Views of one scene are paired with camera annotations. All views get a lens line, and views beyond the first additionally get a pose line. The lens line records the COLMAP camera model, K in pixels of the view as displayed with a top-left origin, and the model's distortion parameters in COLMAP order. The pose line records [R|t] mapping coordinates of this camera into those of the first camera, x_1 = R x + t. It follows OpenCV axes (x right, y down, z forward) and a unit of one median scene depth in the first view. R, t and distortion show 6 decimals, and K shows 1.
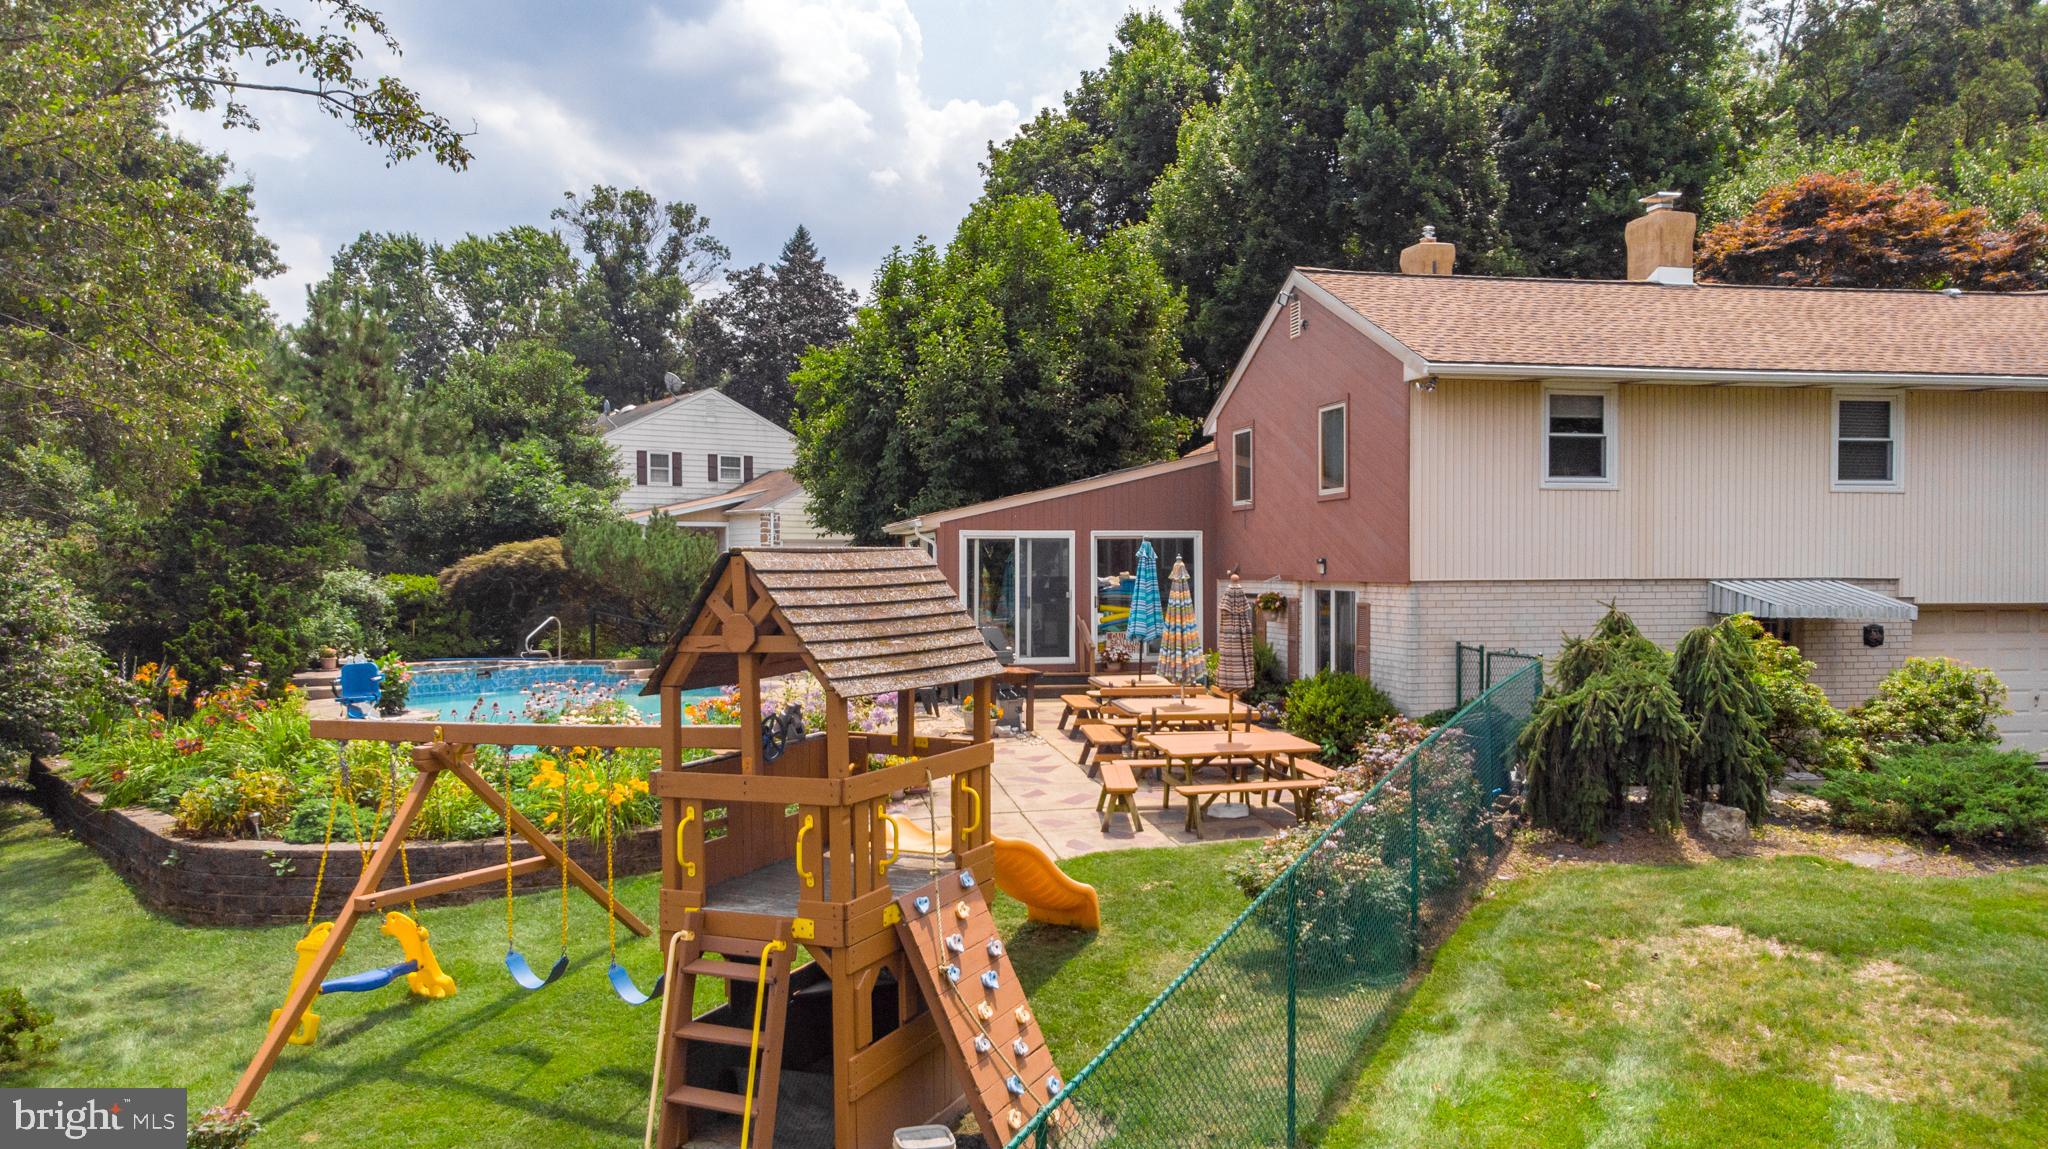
lens RADIAL K [[1504.7, 0, 1025.6], [0, 1504.7, 606.9], [0, 0, 1]] dist [0.019871, 0.016507]
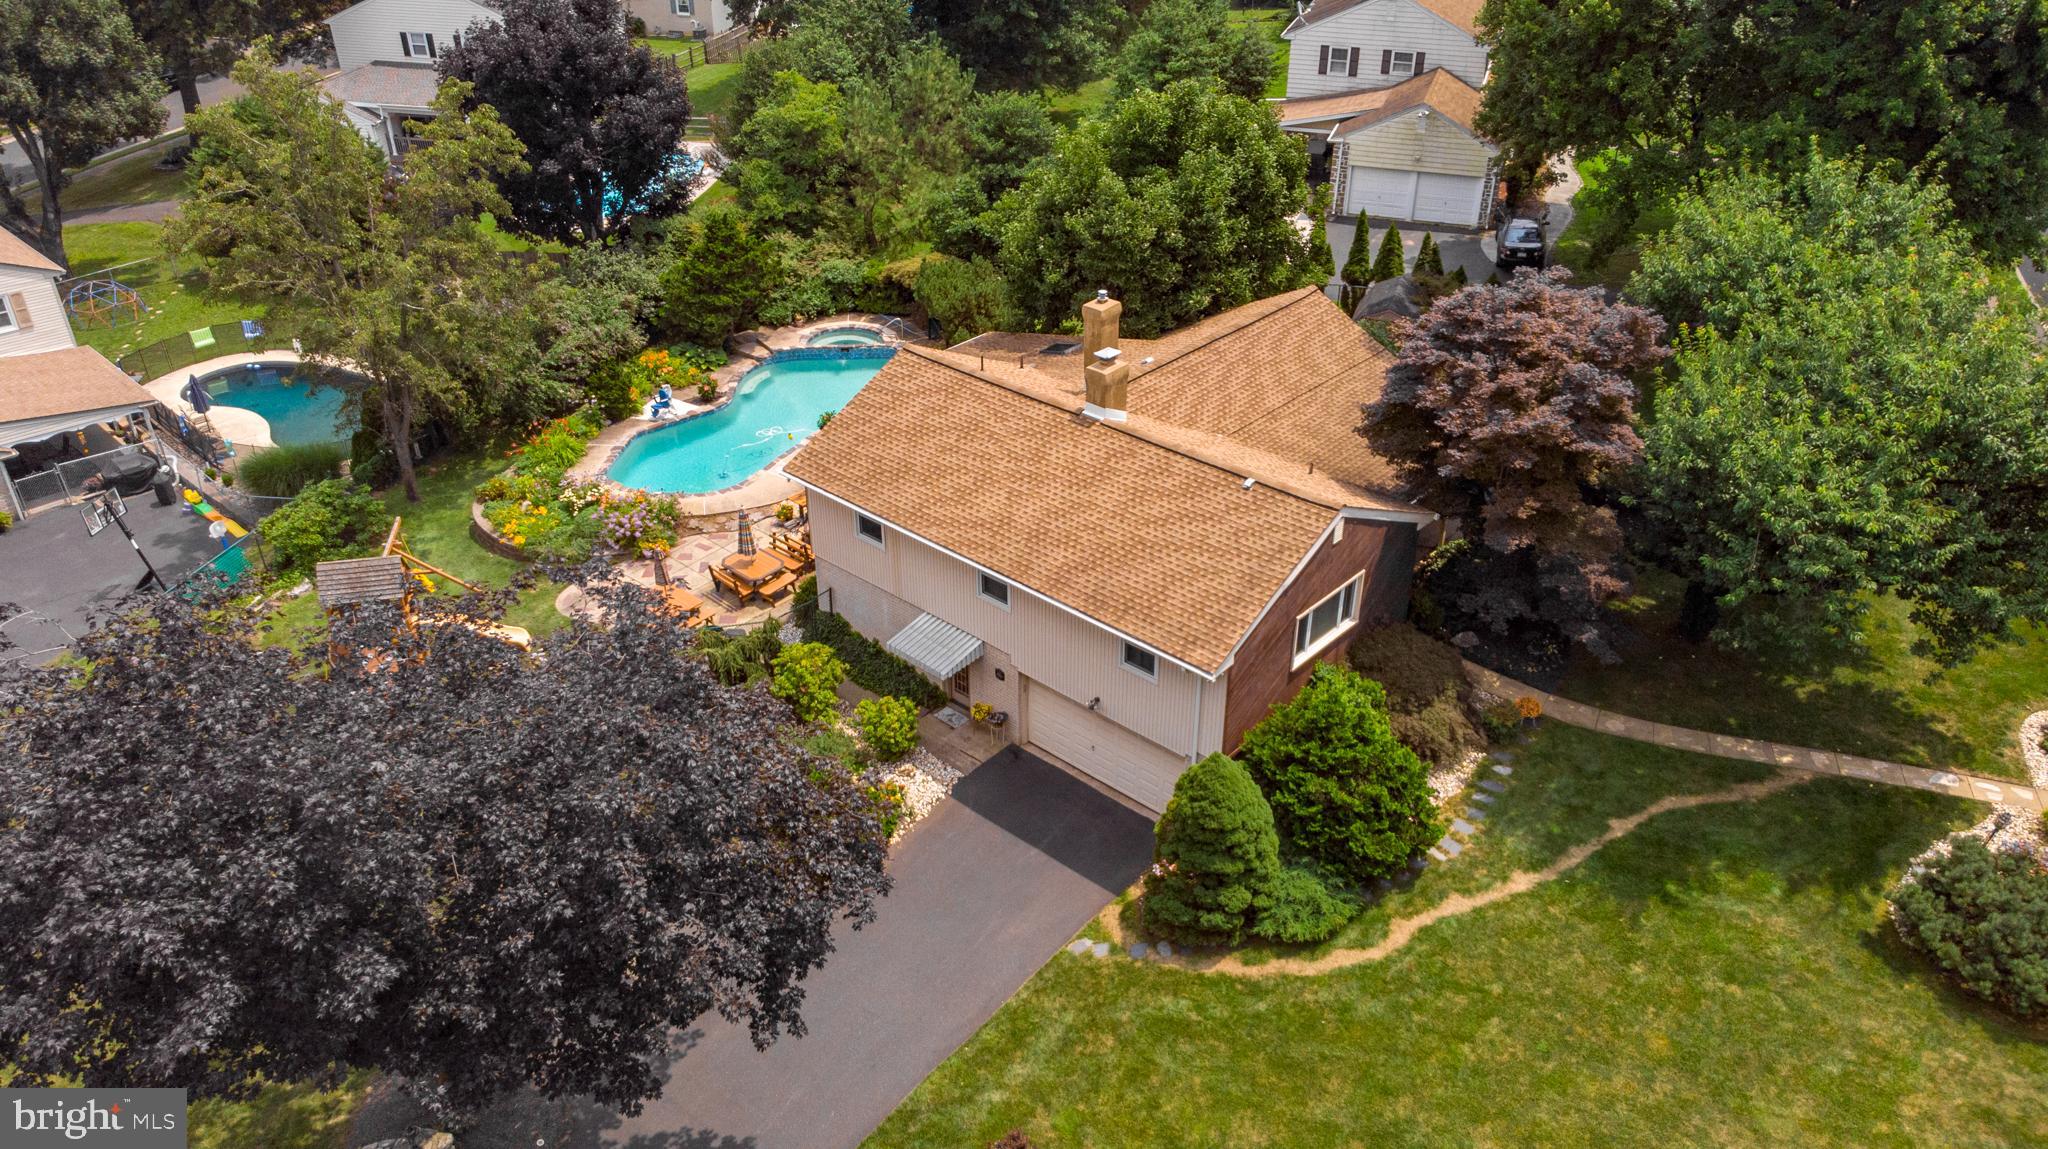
lens RADIAL K [[1504.7, 0, 1025.0], [0, 1504.7, 587.6], [0, 0, 1]] dist [0.019871, 0.016507]
pose [[0.591756, 0.422869, -0.686300, 1.361045], [-0.019748, 0.858713, 0.512075, -0.759114], [0.805876, -0.289470, 0.516499, 0.111040]]
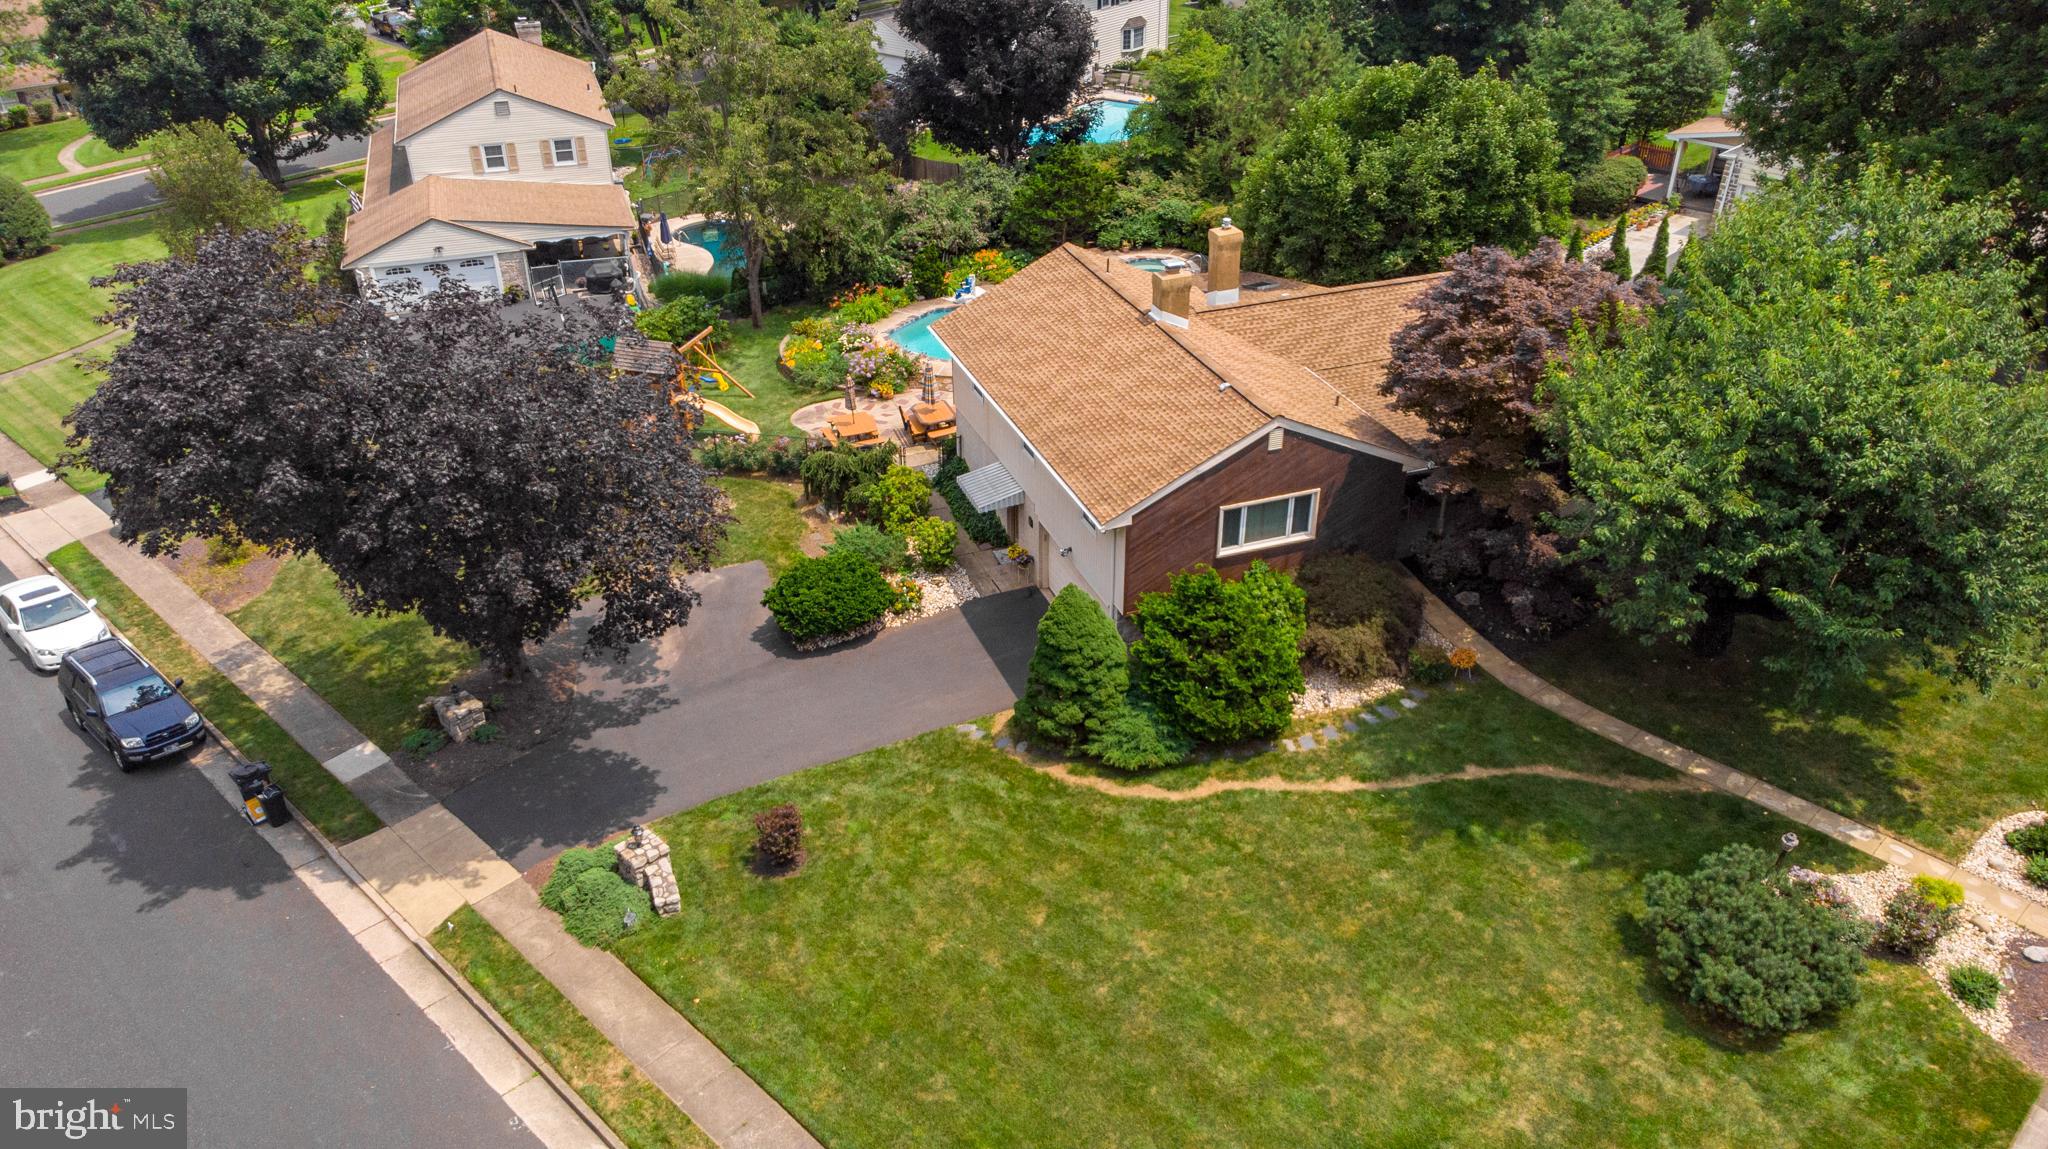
lens RADIAL K [[1504.7, 0, 1024.0], [0, 1504.7, 589.1], [0, 0, 1]] dist [0.019871, 0.016507]
pose [[0.157612, 0.516150, -0.841871, 1.828292], [-0.021673, 0.854130, 0.519609, -0.760516], [0.987263, -0.063651, 0.145808, 0.533340]]
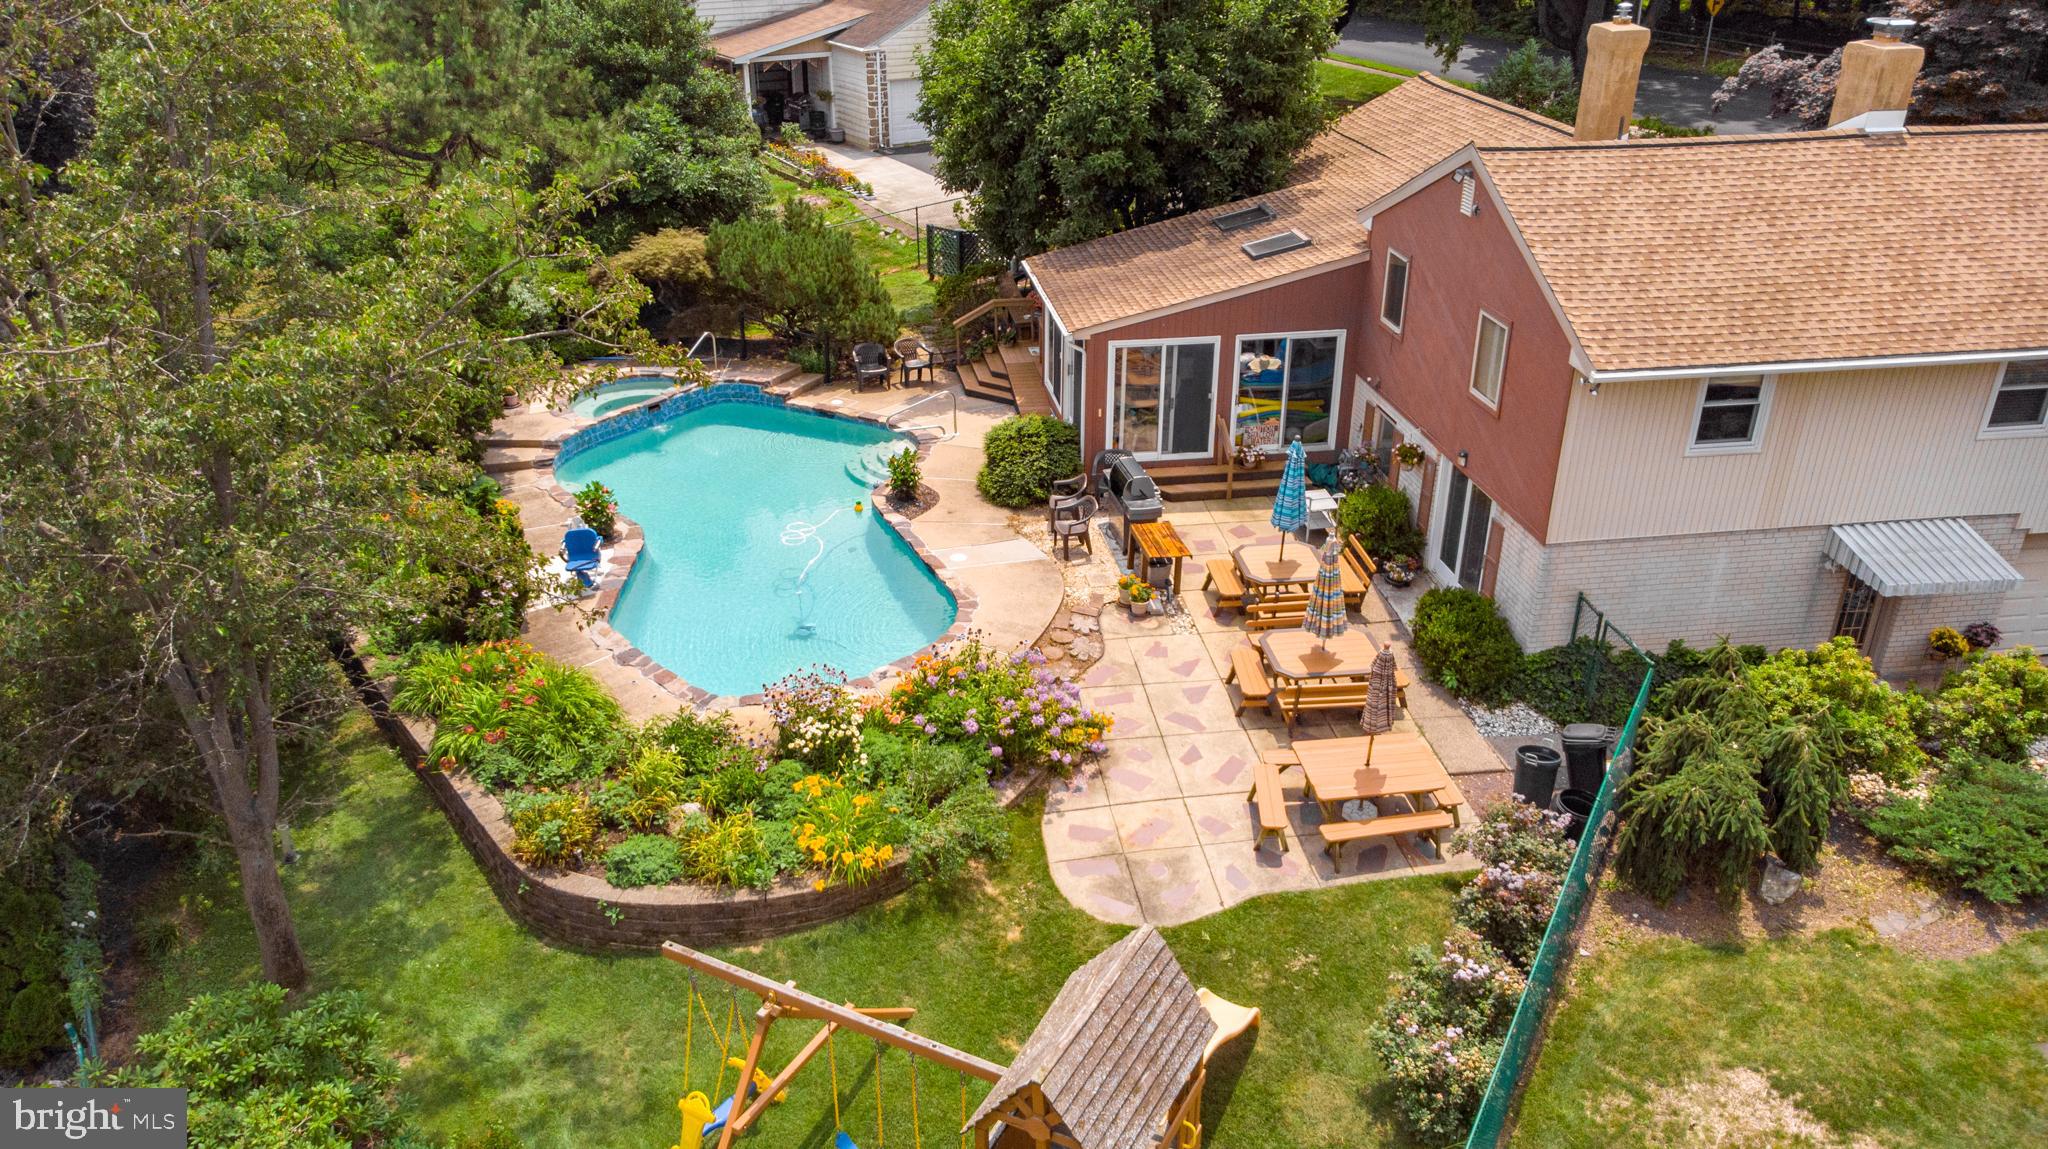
lens RADIAL K [[1504.7, 0, 1018.8], [0, 1504.7, 603.1], [0, 0, 1]] dist [0.019871, 0.016507]
pose [[0.998486, 0.025899, -0.048534, -0.049613], [-0.002420, 0.902071, 0.431580, -0.324133], [0.054958, -0.430810, 0.900768, -0.009719]]
